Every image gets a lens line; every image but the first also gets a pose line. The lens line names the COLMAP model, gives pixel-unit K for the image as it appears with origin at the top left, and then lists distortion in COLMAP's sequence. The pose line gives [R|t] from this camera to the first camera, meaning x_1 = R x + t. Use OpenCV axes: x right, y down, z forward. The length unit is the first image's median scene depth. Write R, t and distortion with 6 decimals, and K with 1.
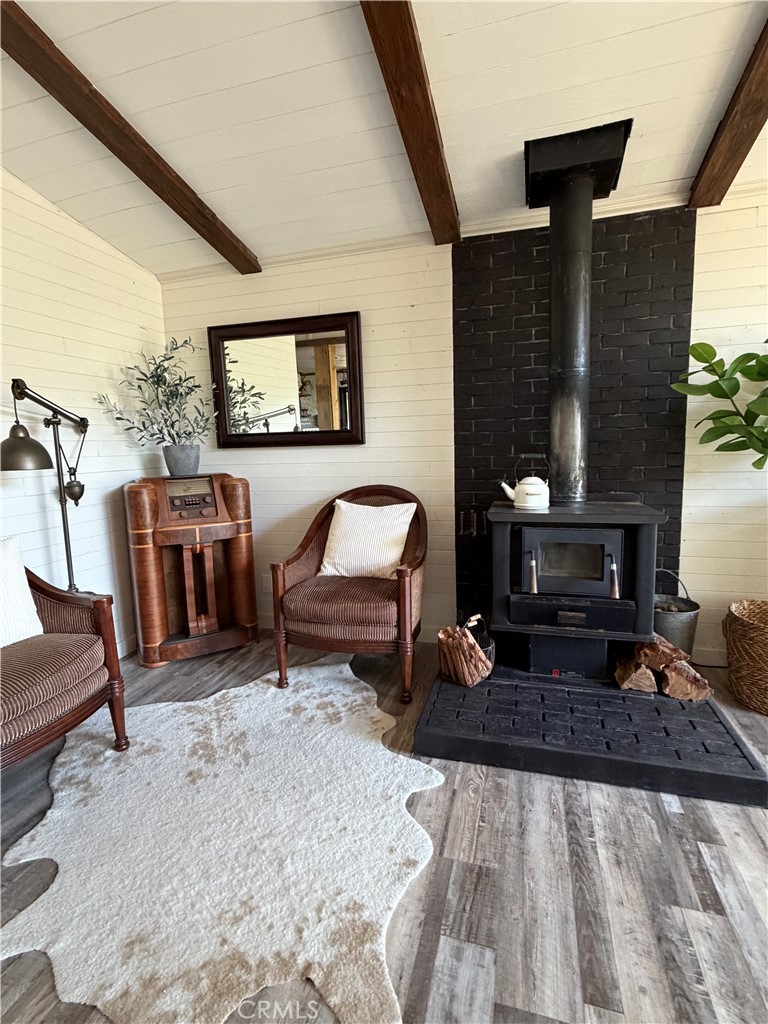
lens RADIAL K [[464.2, 0, 386.5], [0, 464.2, 507.3], [0, 0, 1]] dist [0.000120, -0.000287]
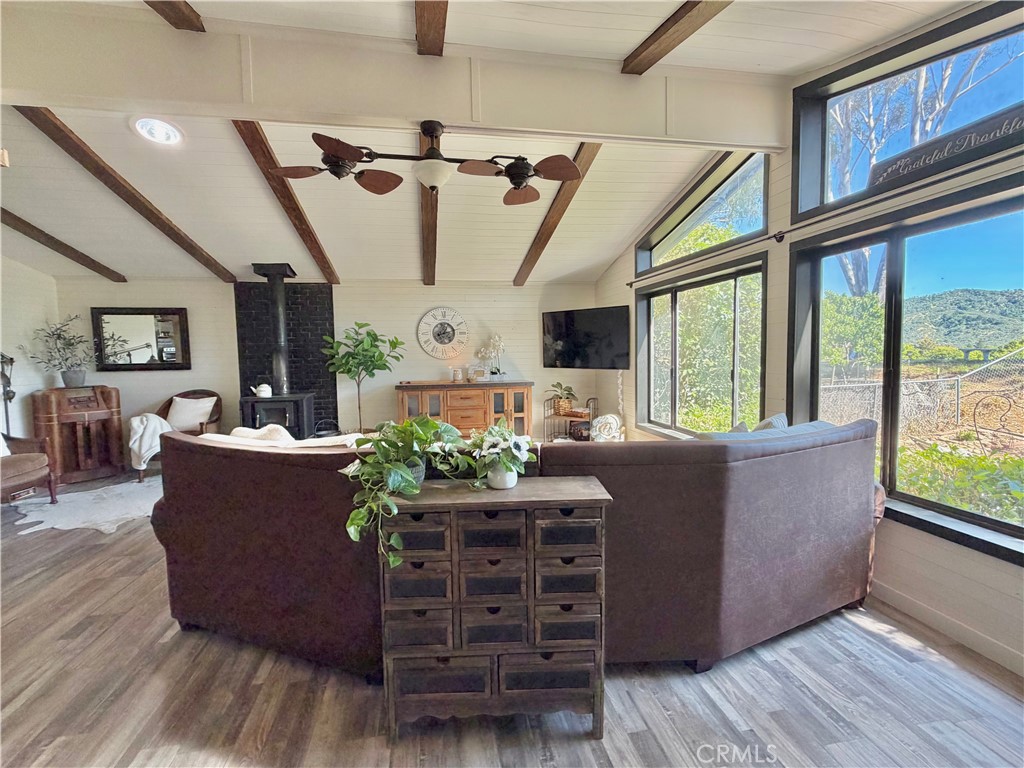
lens RADIAL K [[461.5, 0, 508.7], [0, 461.5, 382.5], [0, 0, 1]] dist [0.009834, -0.000541]
pose [[0.901565, -0.017071, 0.432306, 0.335950], [0.049349, 0.996757, -0.063557, 0.121790], [-0.429819, 0.078635, 0.899484, -1.466298]]
